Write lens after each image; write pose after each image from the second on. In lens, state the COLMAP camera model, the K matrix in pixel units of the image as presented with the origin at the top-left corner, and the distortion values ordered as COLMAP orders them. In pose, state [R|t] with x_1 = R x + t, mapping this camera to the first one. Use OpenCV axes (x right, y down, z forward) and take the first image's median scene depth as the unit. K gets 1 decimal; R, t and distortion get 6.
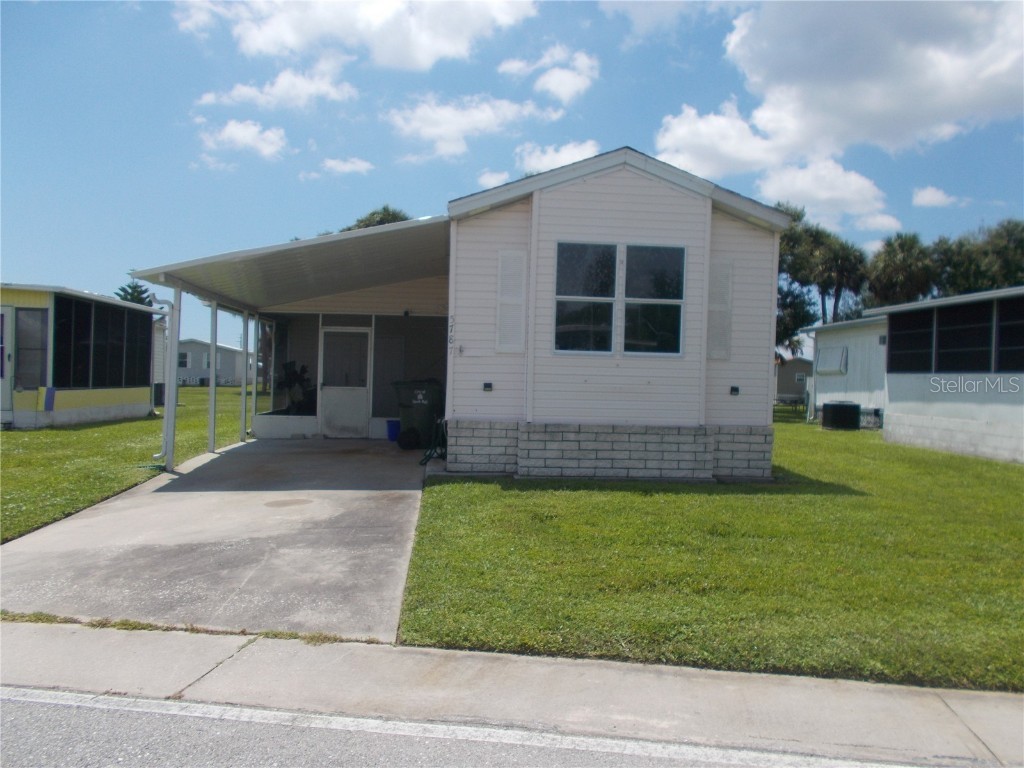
lens RADIAL K [[772.7, 0, 512.0], [0, 772.7, 384.0], [0, 0, 1]] dist [-0.005297, 0.007046]
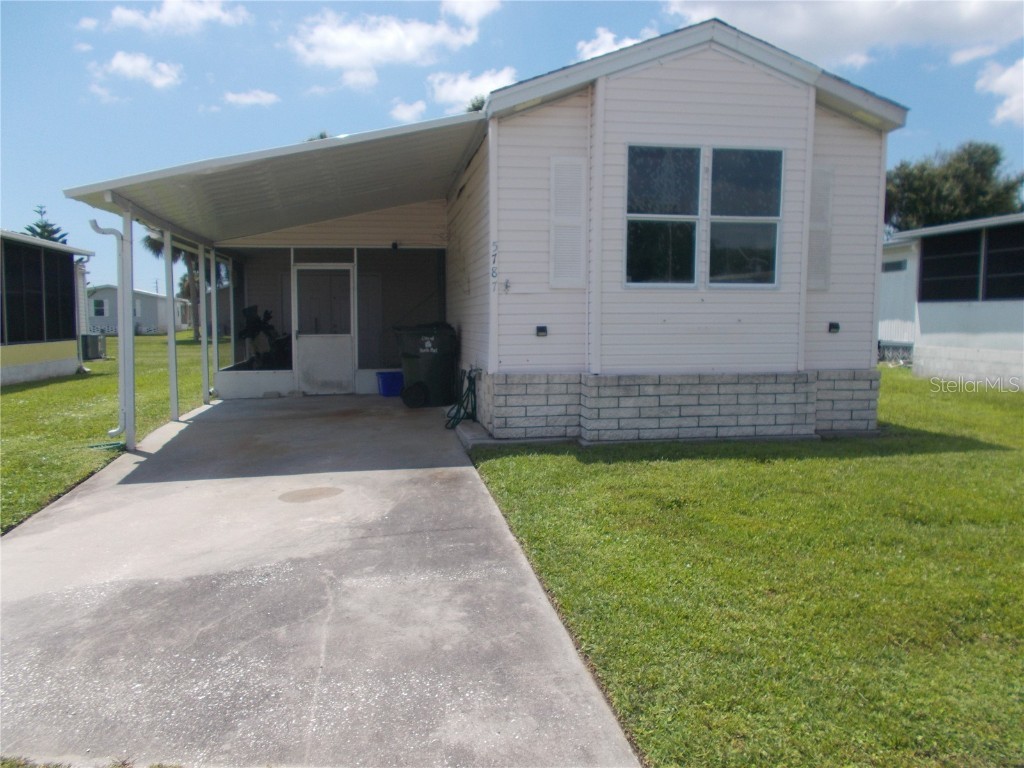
lens RADIAL K [[780.3, 0, 512.0], [0, 780.3, 384.0], [0, 0, 1]] dist [0.000507, 0.004279]
pose [[0.996059, -0.033730, 0.082031, -0.129669], [0.027223, 0.996488, 0.079184, -0.006804], [-0.084413, -0.076638, 0.993479, 0.198523]]
